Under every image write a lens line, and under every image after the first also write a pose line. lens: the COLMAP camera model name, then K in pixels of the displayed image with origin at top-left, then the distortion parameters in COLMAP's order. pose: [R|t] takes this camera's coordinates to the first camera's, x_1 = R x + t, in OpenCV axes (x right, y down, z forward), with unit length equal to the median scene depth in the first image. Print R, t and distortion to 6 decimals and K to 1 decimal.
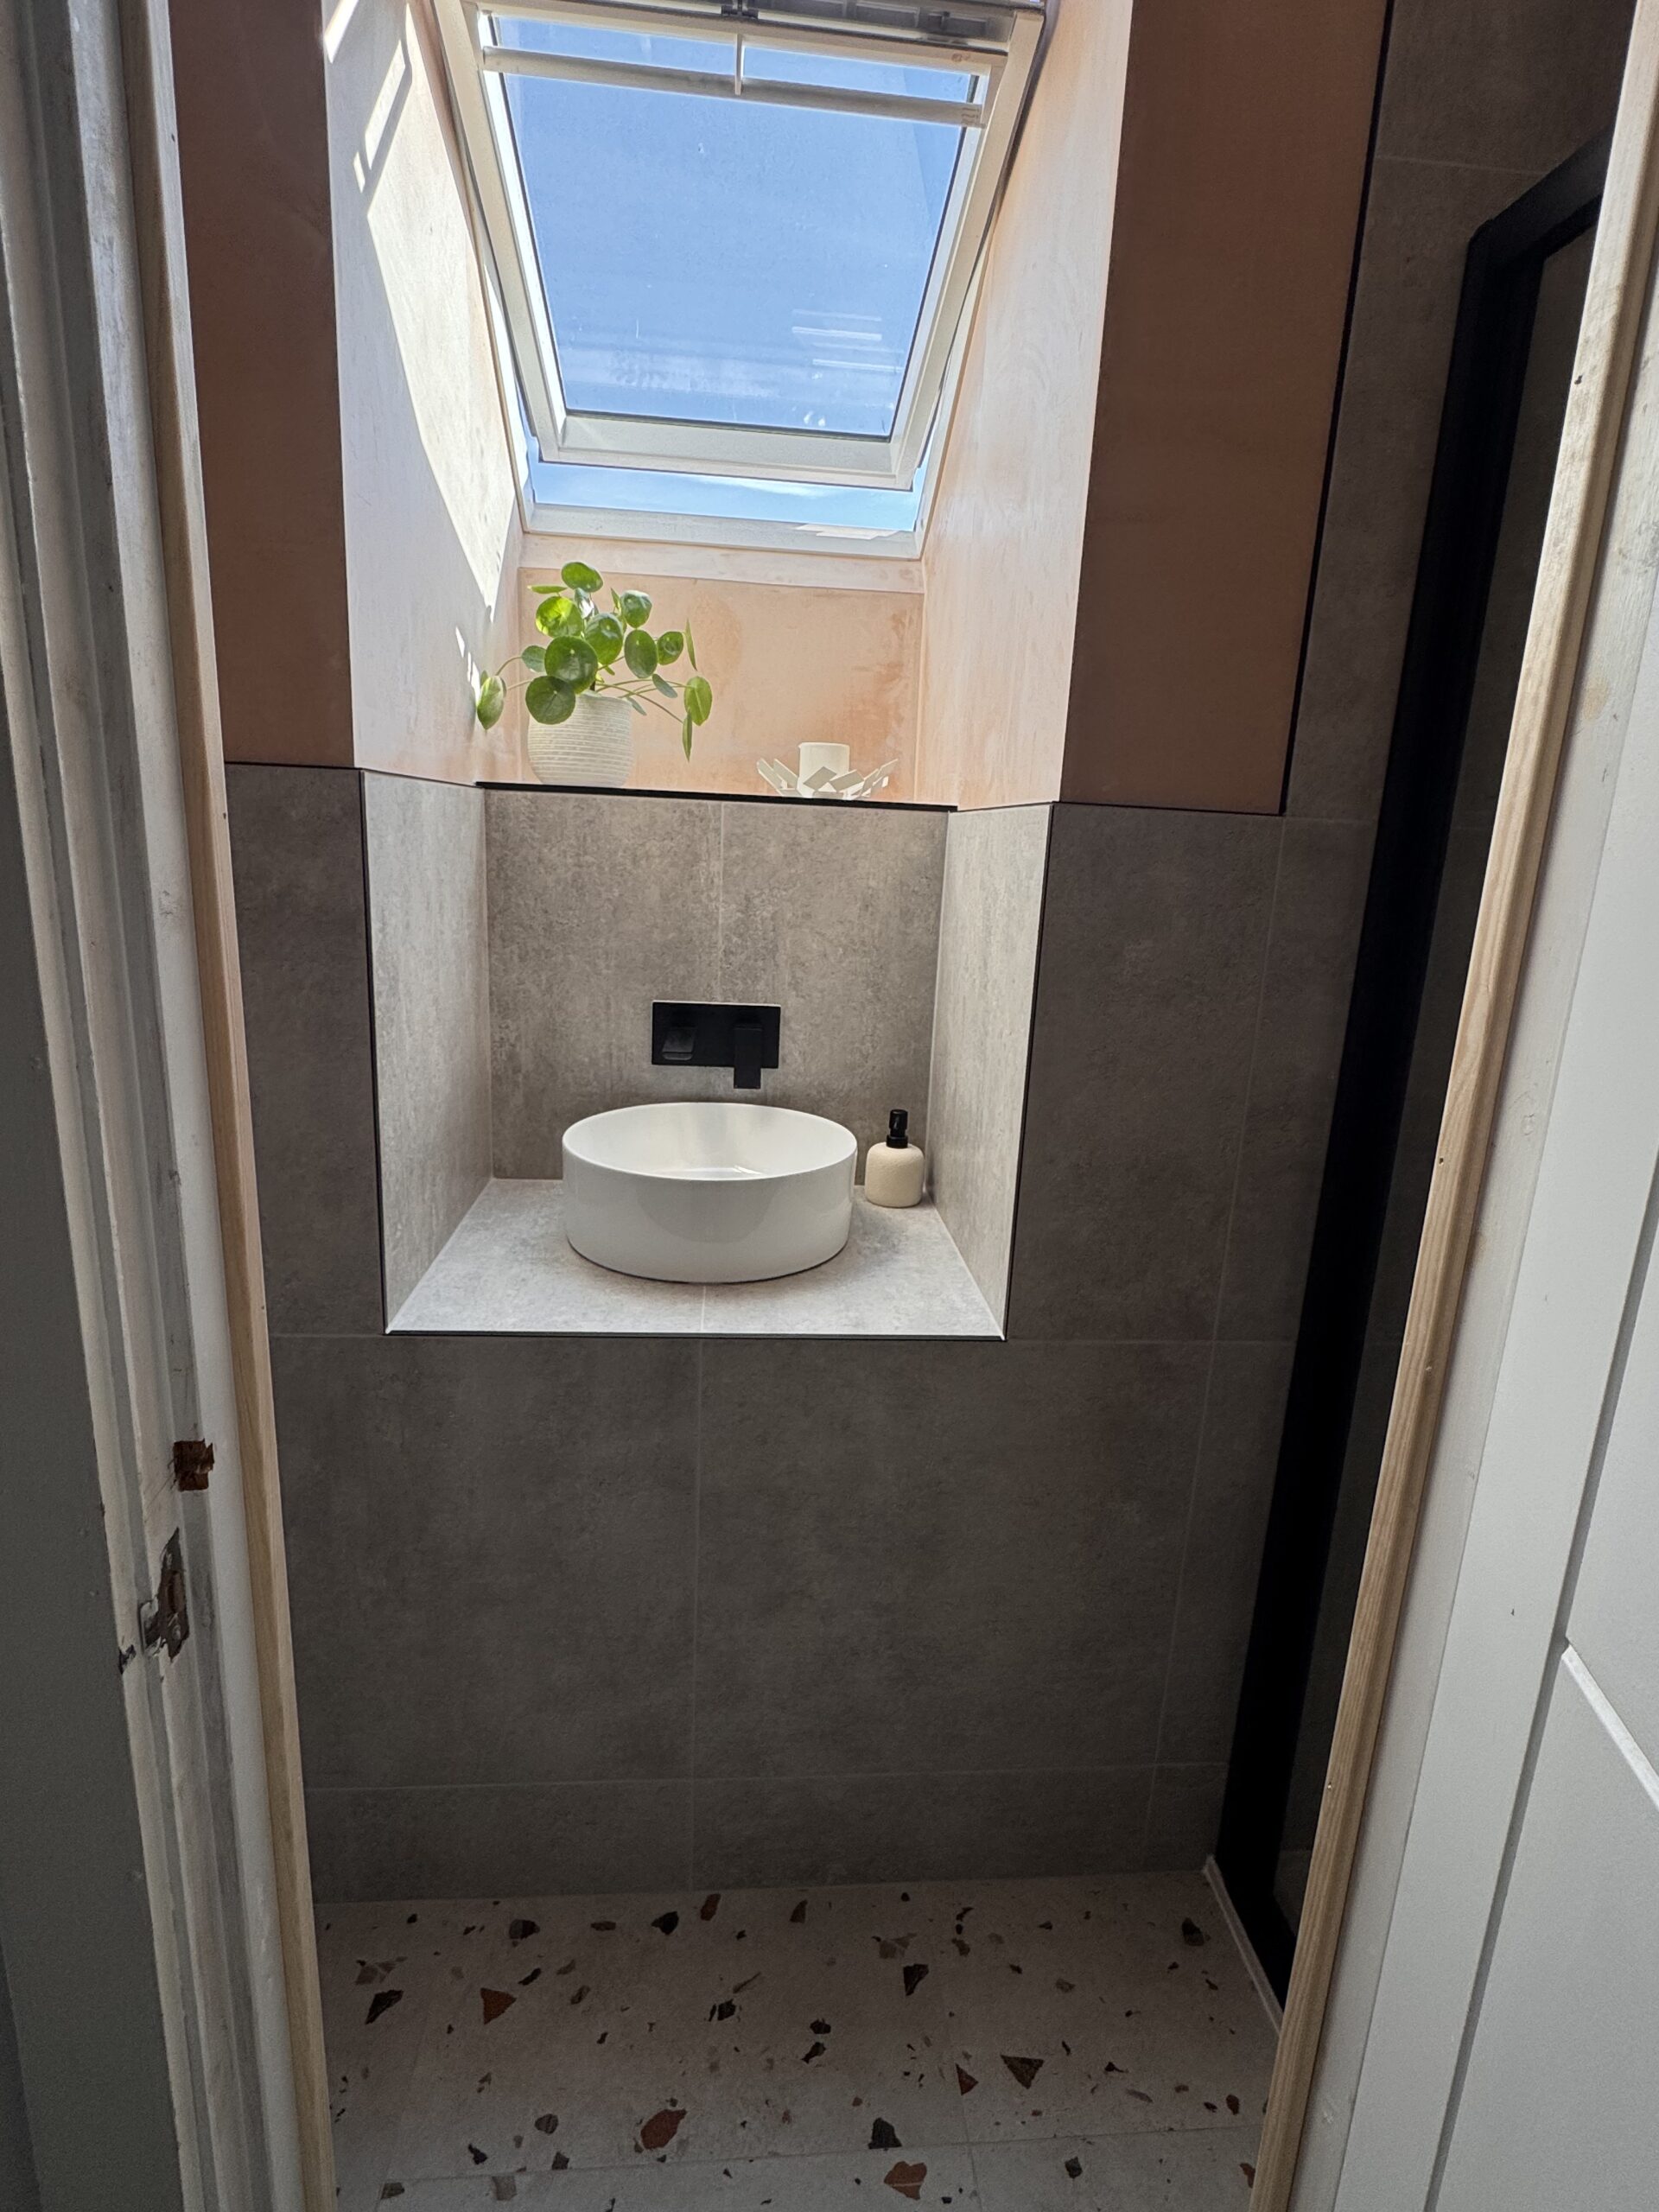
lens RADIAL K [[1131.3, 0, 835.4], [0, 1131.3, 1101.5], [0, 0, 1]] dist [-0.007456, 0.001421]
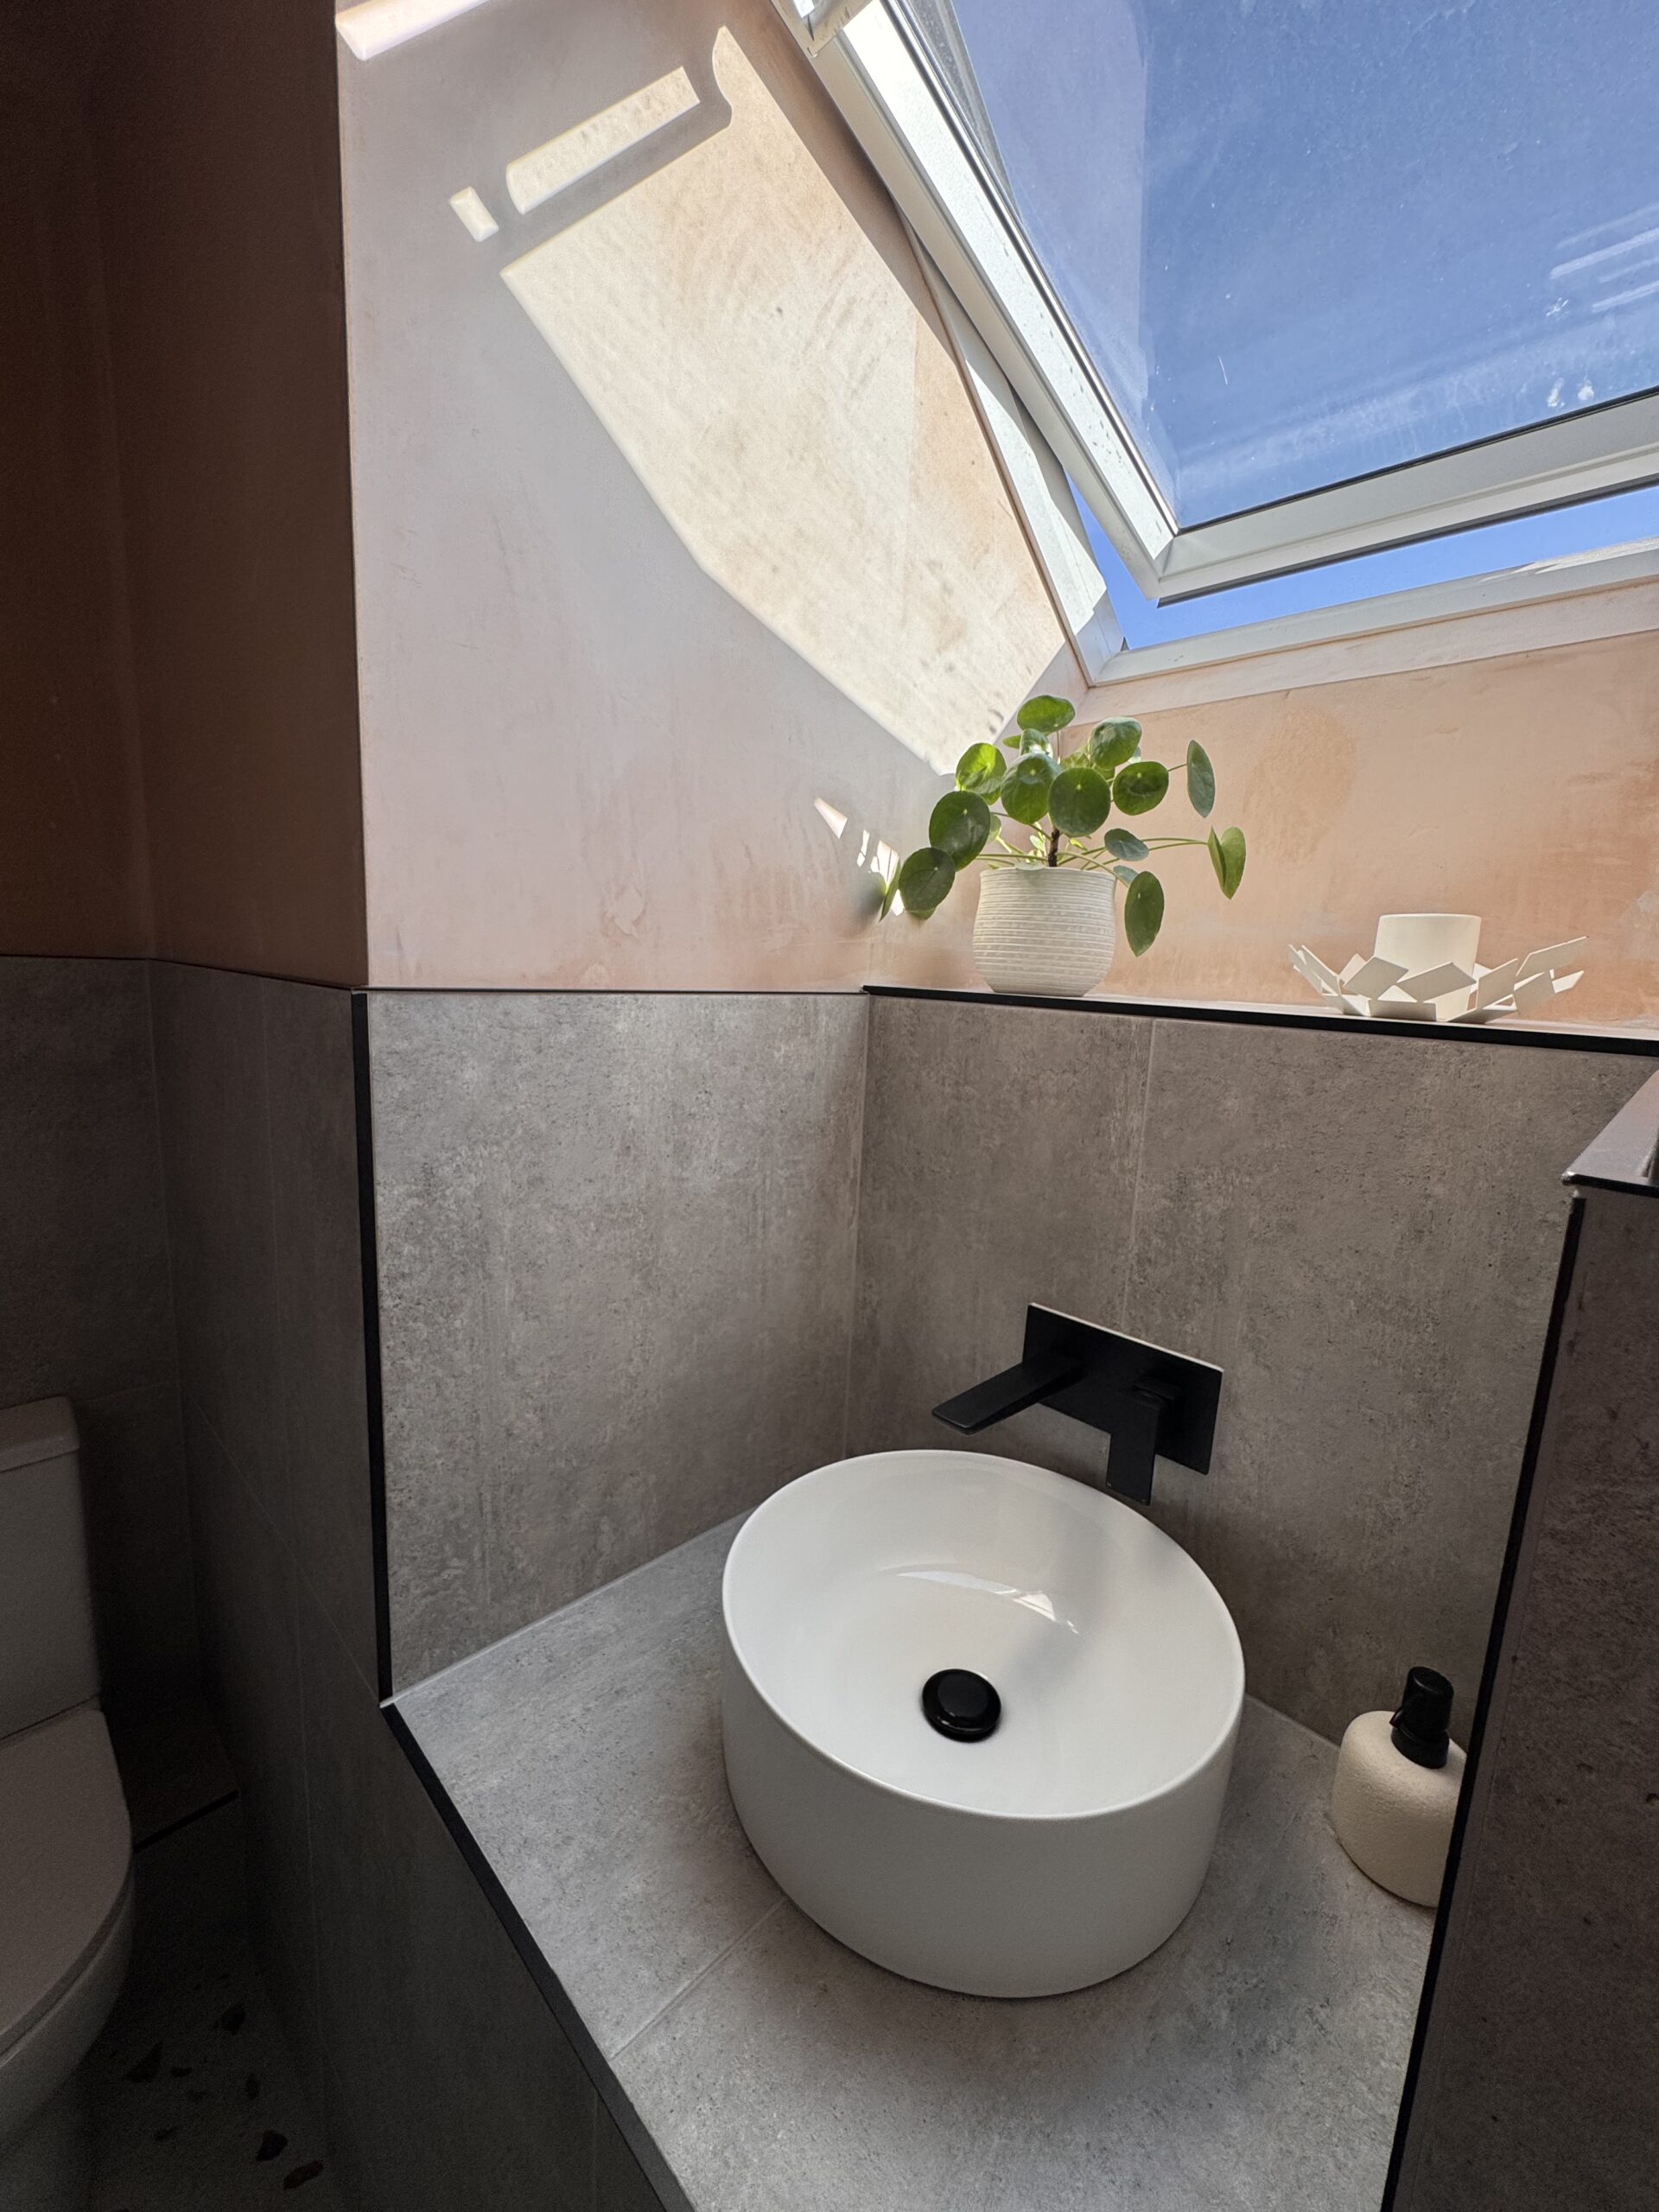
lens RADIAL K [[886.5, 0, 832.0], [0, 886.5, 1107.0], [0, 0, 1]] dist [-0.004846, 0.001038]
pose [[0.647842, 0.106702, -0.754265, 0.155680], [-0.191120, 0.981240, -0.025343, -0.177576], [0.737411, 0.160573, 0.656081, 0.581480]]
